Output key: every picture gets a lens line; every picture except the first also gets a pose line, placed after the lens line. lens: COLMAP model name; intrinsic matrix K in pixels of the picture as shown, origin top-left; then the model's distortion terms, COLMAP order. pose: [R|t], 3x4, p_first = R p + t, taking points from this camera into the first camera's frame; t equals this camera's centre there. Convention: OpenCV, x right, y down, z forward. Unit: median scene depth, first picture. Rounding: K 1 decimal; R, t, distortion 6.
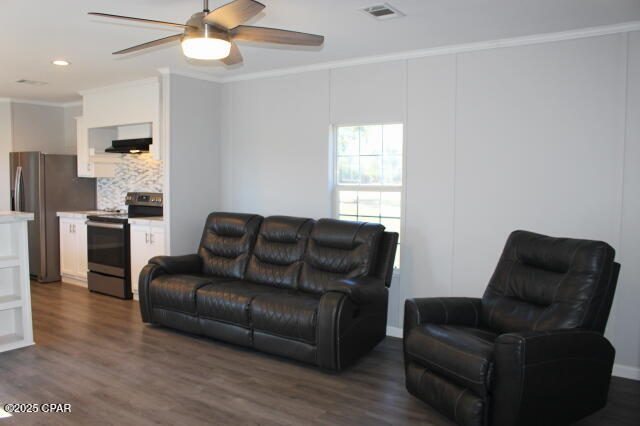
lens RADIAL K [[531.8, 0, 320.0], [0, 531.8, 213.0], [0, 0, 1]] dist [-0.060580, 0.007401]
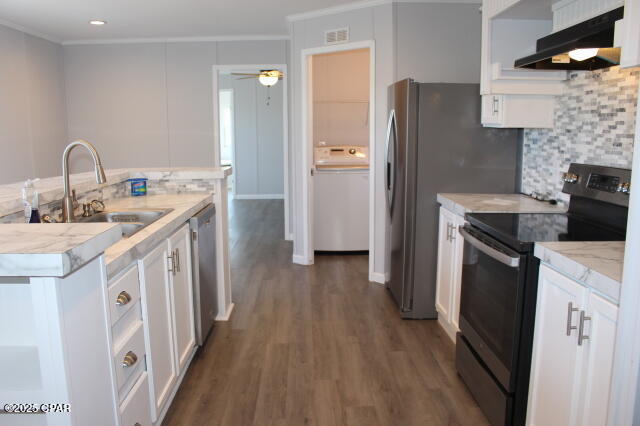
lens RADIAL K [[531.8, 0, 320.0], [0, 531.8, 213.0], [0, 0, 1]] dist [-0.060580, 0.007401]
pose [[0.603801, 0.115979, -0.788653, -0.148726], [-0.042317, 0.992628, 0.113577, -0.038696], [0.796011, -0.035204, 0.604257, 0.580273]]
